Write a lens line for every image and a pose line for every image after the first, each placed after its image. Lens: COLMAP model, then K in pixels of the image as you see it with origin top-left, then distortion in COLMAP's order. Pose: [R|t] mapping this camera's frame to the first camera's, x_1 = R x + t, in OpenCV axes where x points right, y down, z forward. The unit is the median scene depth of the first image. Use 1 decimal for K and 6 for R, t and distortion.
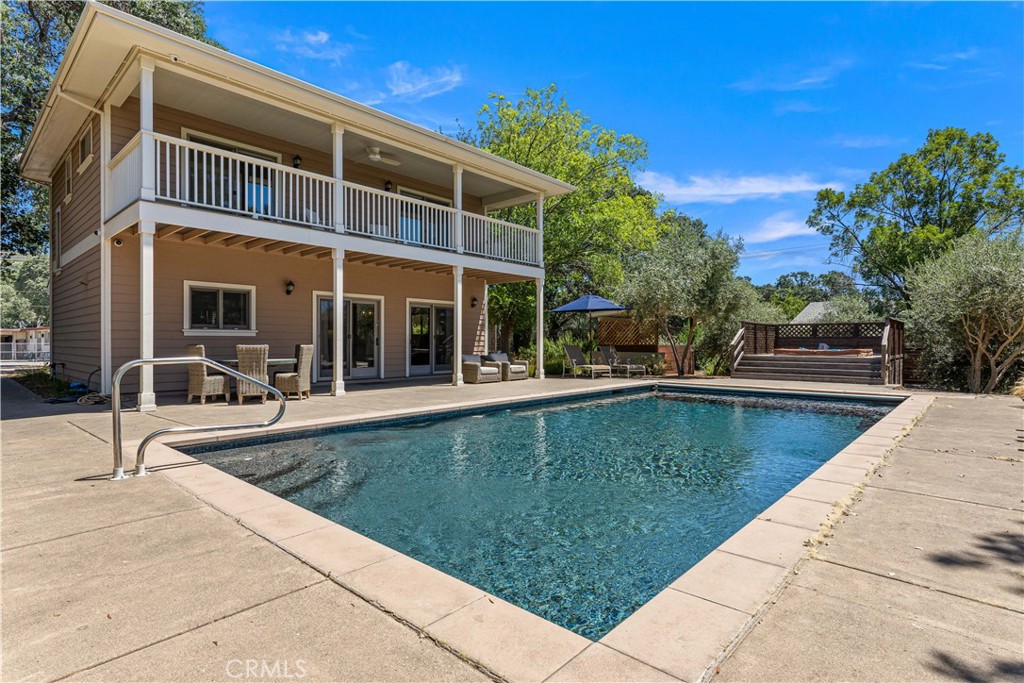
lens RADIAL K [[509.5, 0, 512.0], [0, 509.5, 341.5], [0, 0, 1]] dist [0.000711, 0.000101]
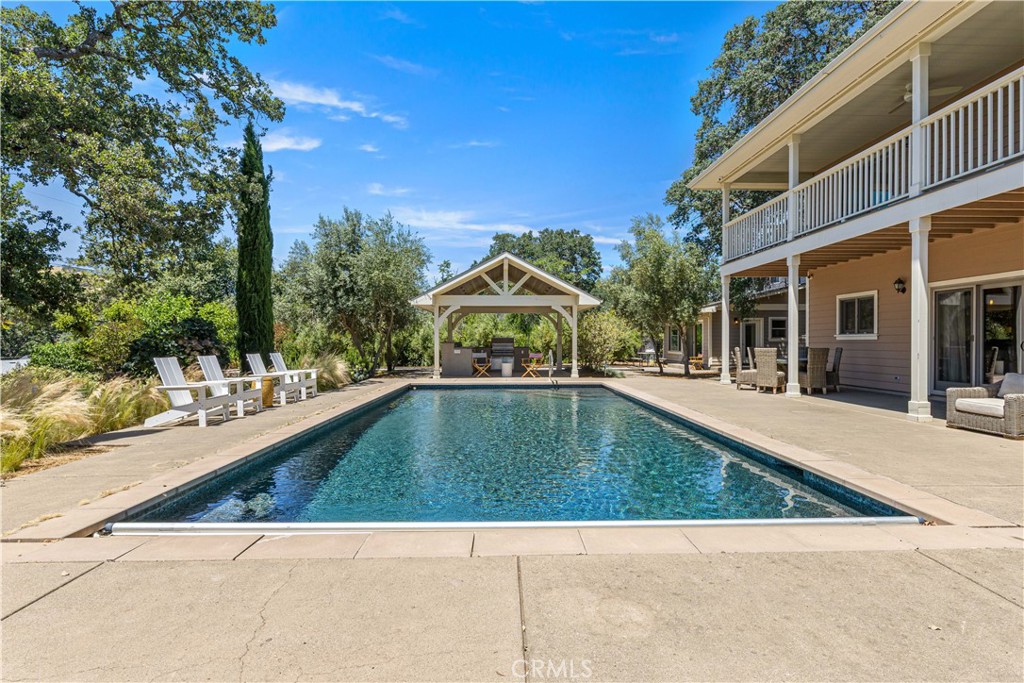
lens RADIAL K [[509.5, 0, 512.0], [0, 509.5, 341.5], [0, 0, 1]] dist [0.000711, 0.000101]
pose [[-0.734165, -0.002738, -0.678966, 0.582404], [-0.000137, 0.999992, -0.003885, -0.003996], [0.678971, -0.002760, -0.734160, 1.155661]]
